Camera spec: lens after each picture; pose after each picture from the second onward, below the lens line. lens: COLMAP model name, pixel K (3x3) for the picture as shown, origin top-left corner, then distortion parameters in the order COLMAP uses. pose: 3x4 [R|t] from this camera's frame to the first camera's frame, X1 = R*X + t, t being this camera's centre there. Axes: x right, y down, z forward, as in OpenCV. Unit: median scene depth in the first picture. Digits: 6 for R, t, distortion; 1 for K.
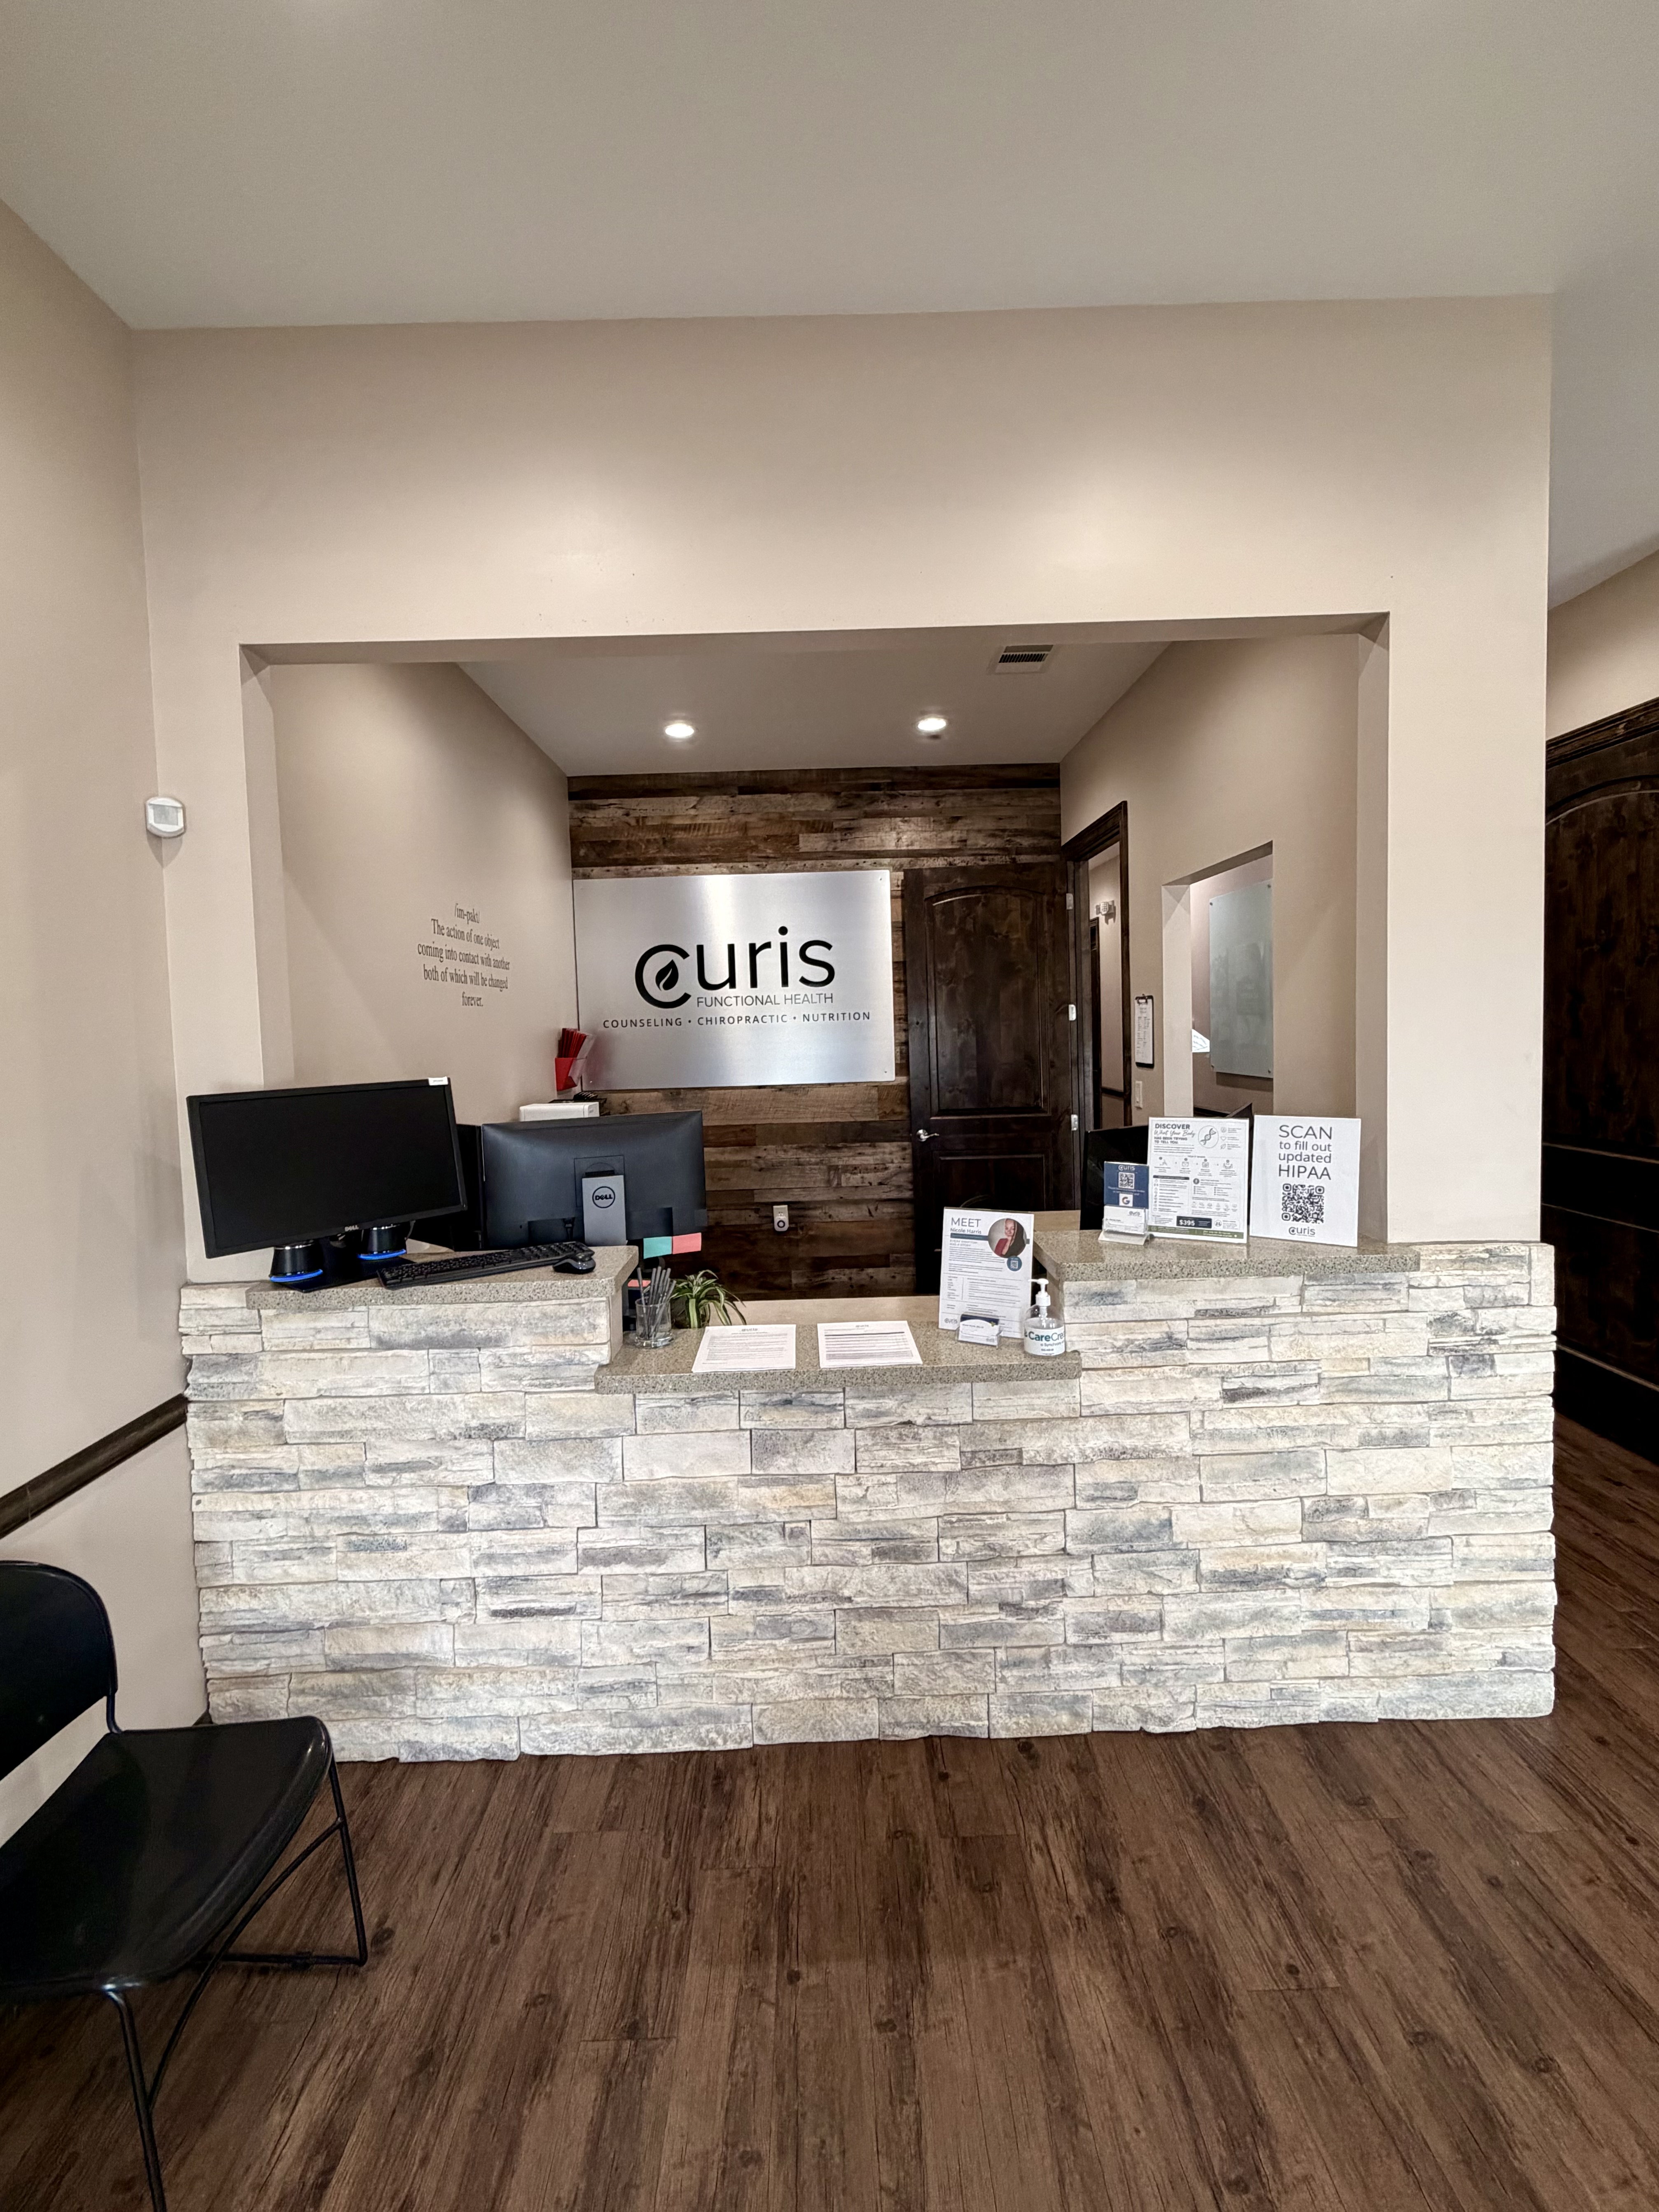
lens RADIAL K [[936.1, 0, 821.7], [0, 936.1, 1074.9], [0, 0, 1]] dist [0.000979, 0.000347]
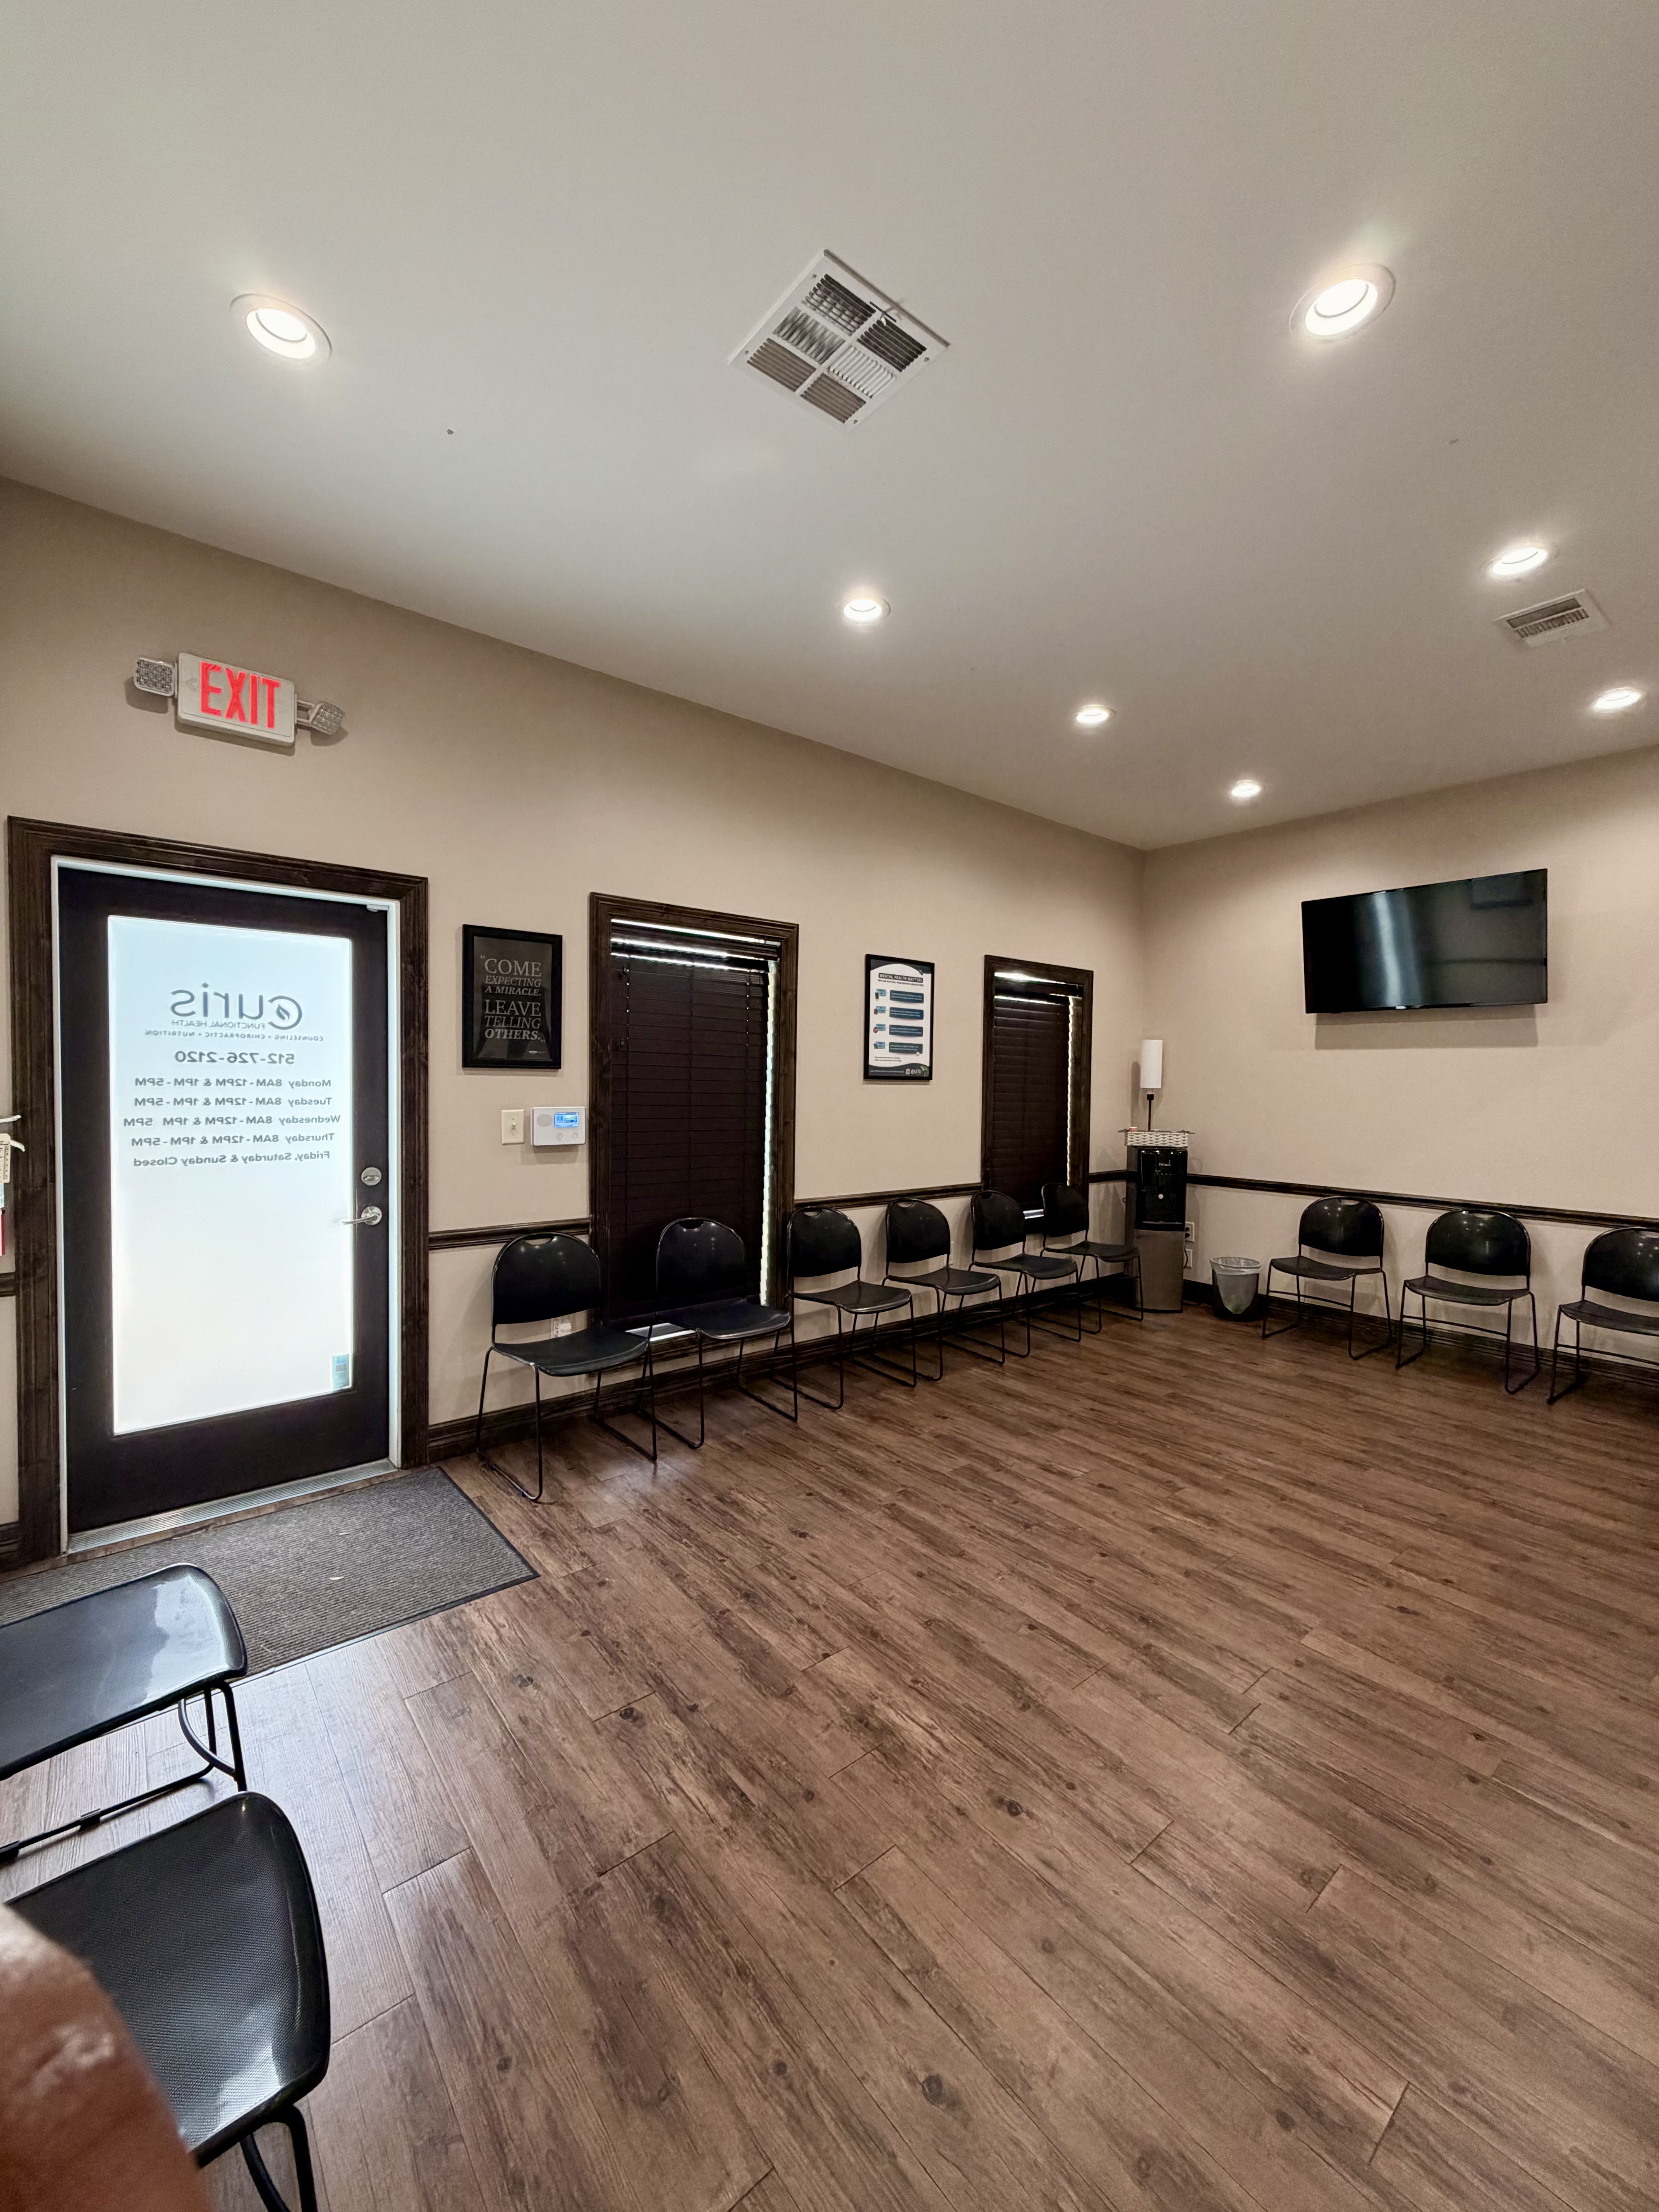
lens RADIAL K [[878.6, 0, 827.6], [0, 878.6, 1101.4], [0, 0, 1]] dist [0.000823, 0.000182]
pose [[-0.779357, 0.033651, -0.625676, 2.056192], [-0.023141, 0.996330, 0.082411, -0.039390], [0.626153, 0.078706, -0.775718, 1.014925]]
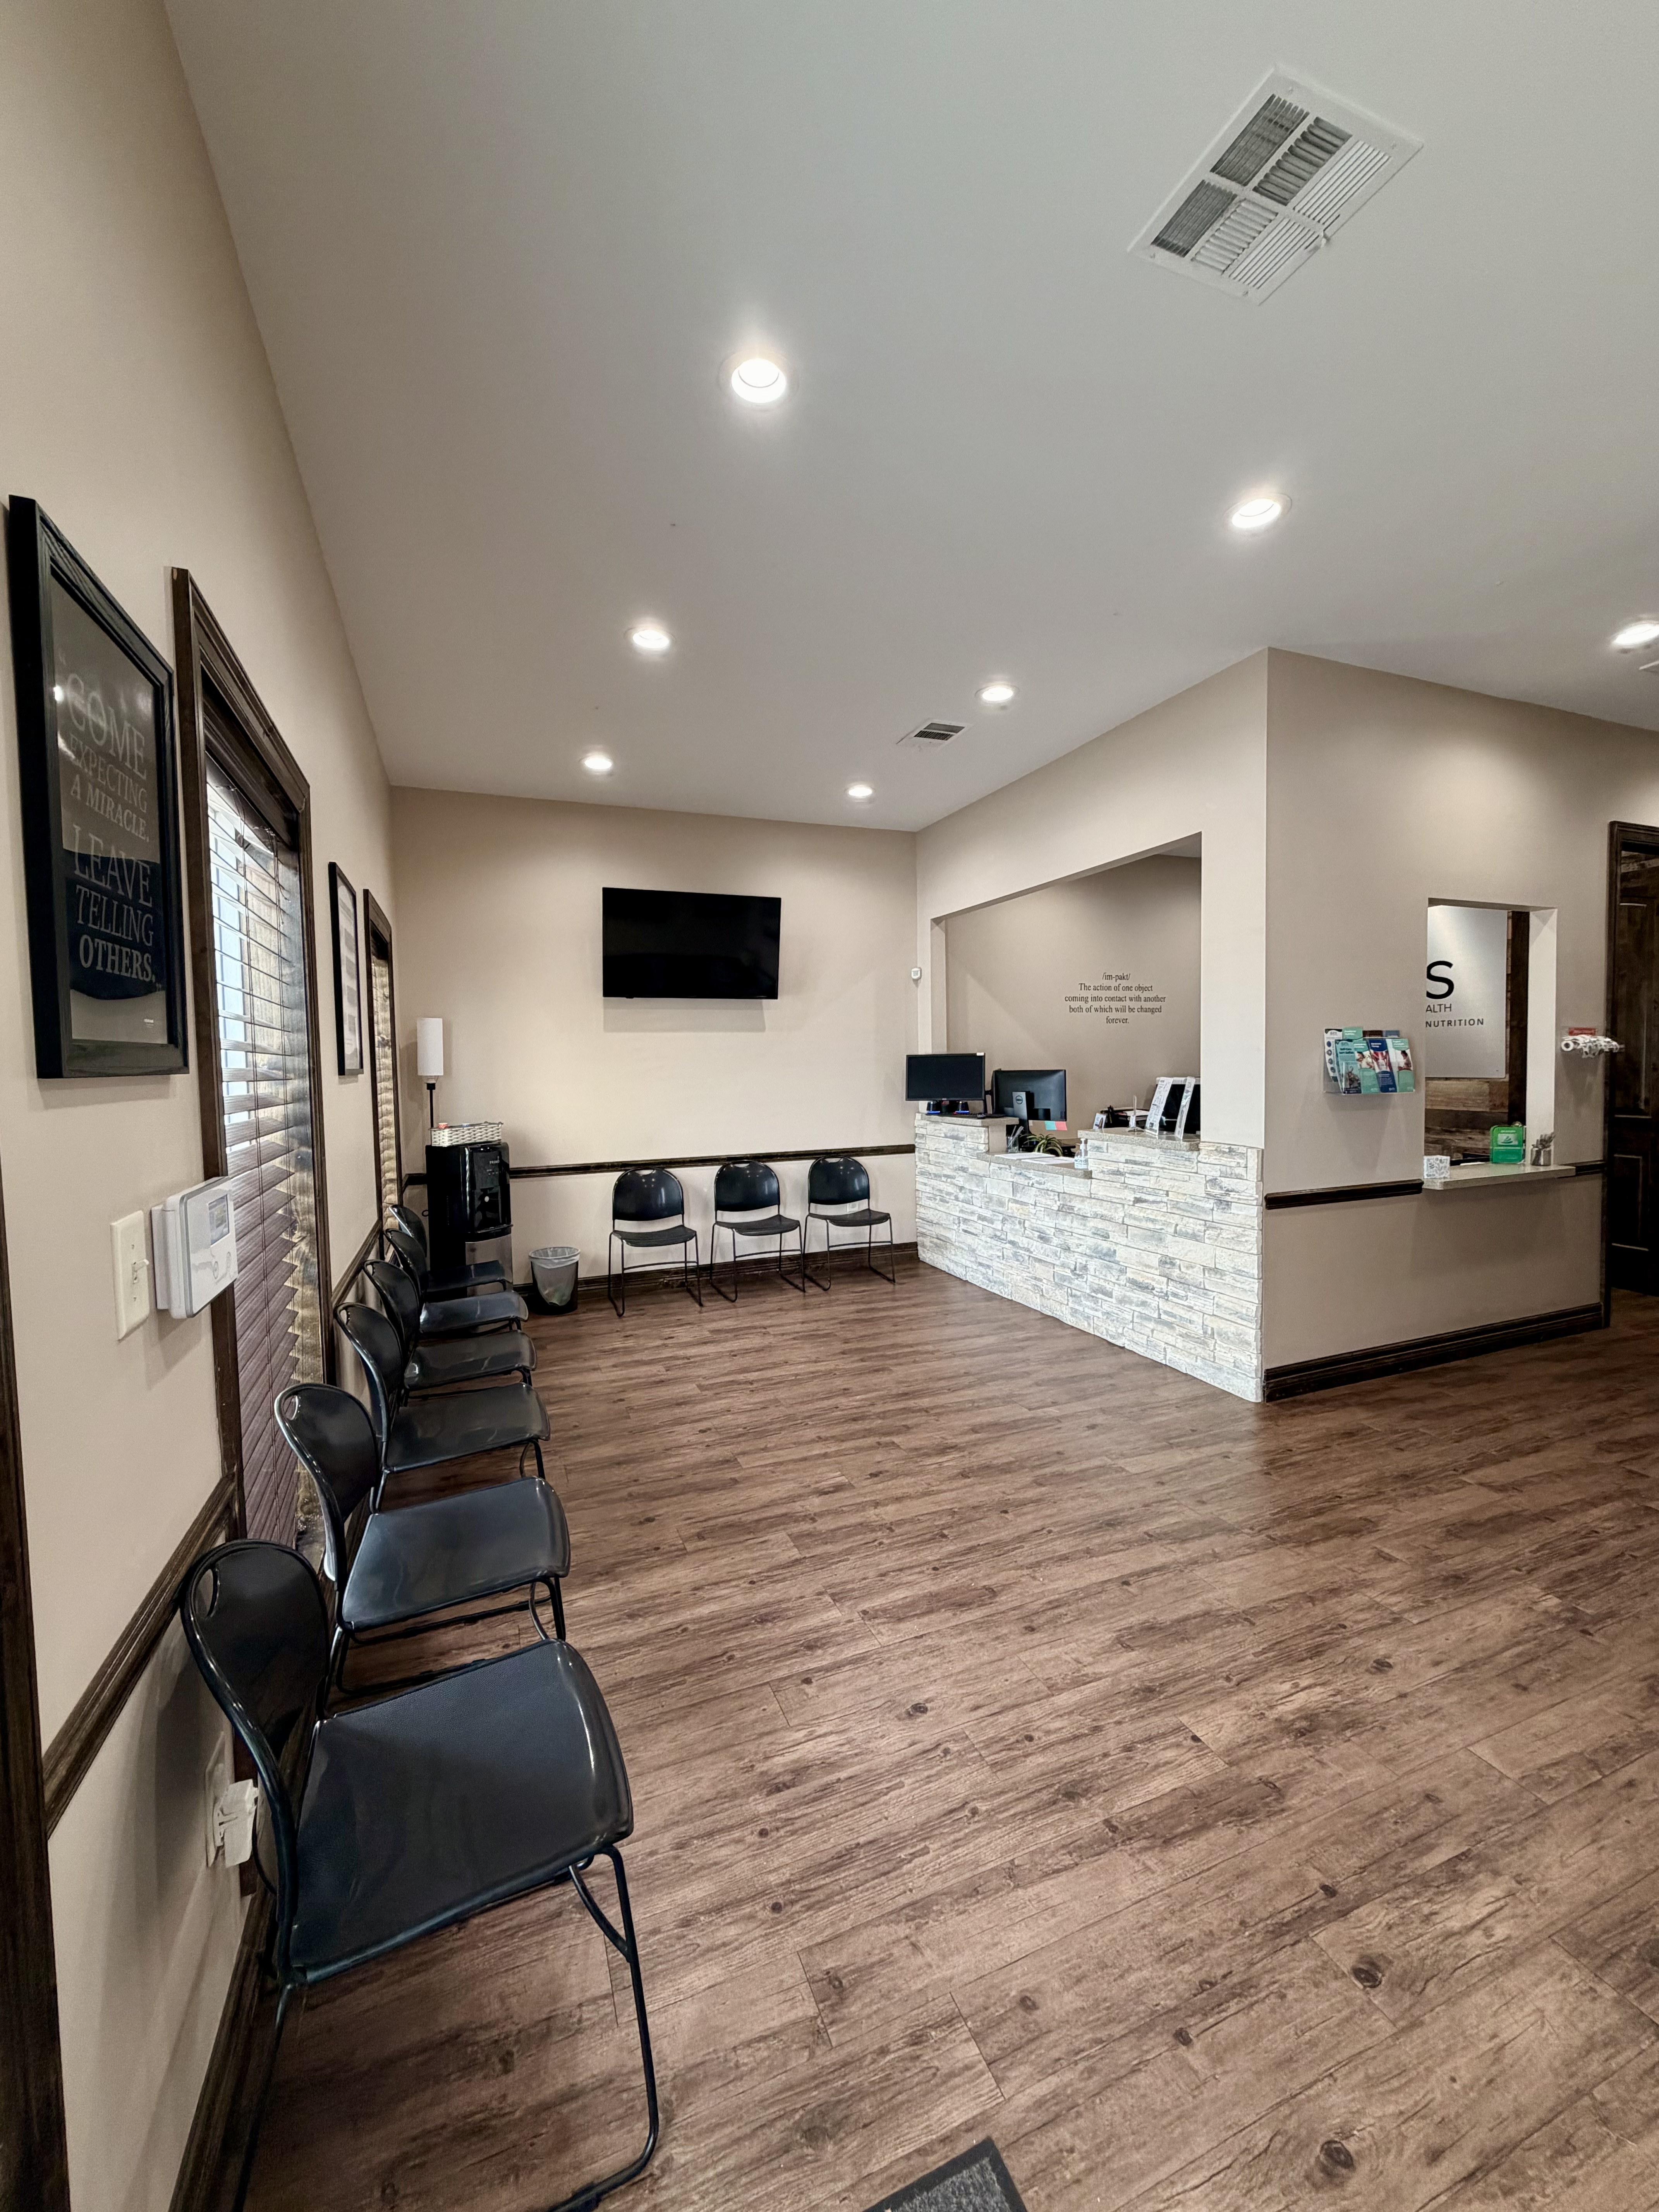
lens RADIAL K [[878.6, 0, 827.6], [0, 878.6, 1101.4], [0, 0, 1]] dist [0.000823, 0.000182]
pose [[0.367717, 0.067483, -0.927486, 2.076203], [-0.040838, 0.997573, 0.056392, 0.020576], [0.929041, 0.017140, 0.369580, -0.452819]]
